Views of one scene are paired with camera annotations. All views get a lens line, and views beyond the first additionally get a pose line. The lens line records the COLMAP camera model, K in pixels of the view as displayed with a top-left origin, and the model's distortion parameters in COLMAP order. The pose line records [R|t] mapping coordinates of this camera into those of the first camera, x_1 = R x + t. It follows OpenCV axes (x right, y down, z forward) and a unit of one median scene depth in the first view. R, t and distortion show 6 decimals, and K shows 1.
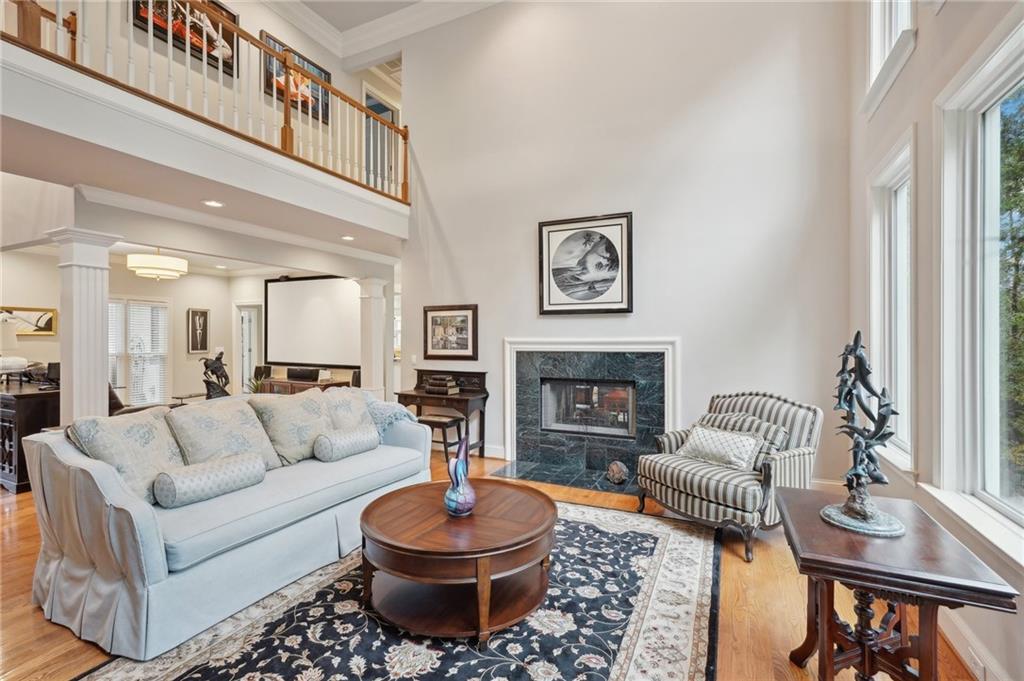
lens RADIAL K [[459.5, 0, 516.3], [0, 459.5, 336.3], [0, 0, 1]] dist [-0.011026, 0.005271]
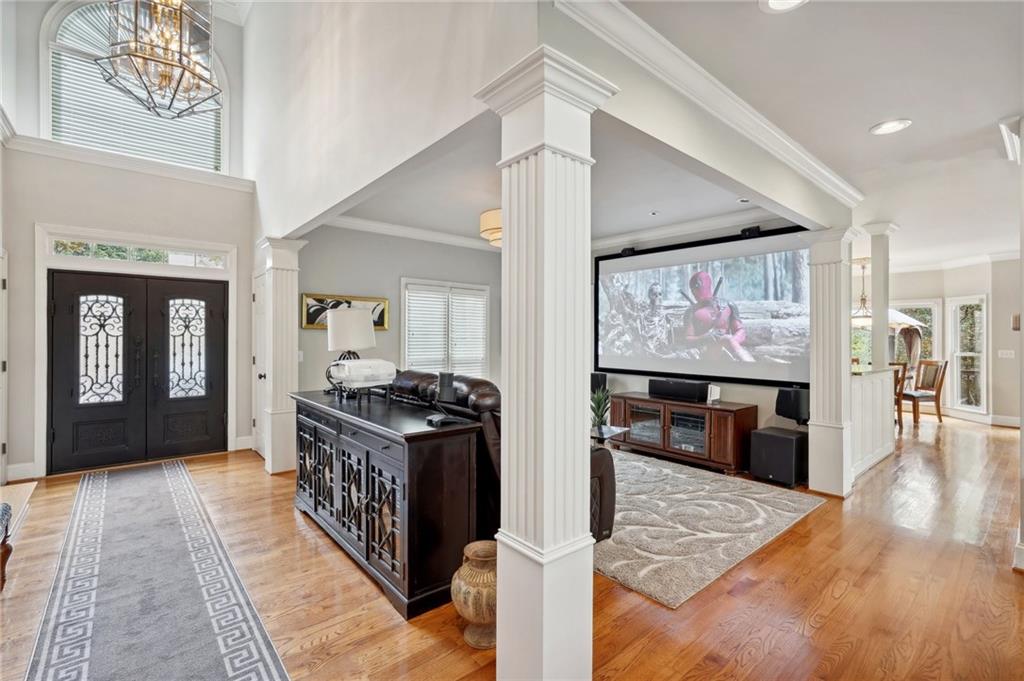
lens RADIAL K [[459.5, 0, 514.7], [0, 459.5, 340.8], [0, 0, 1]] dist [-0.011026, 0.005271]
pose [[0.911471, 0.004515, -0.411340, -1.110527], [-0.001793, 0.999974, 0.007004, 0.021705], [0.411361, -0.005647, 0.911455, 0.826538]]
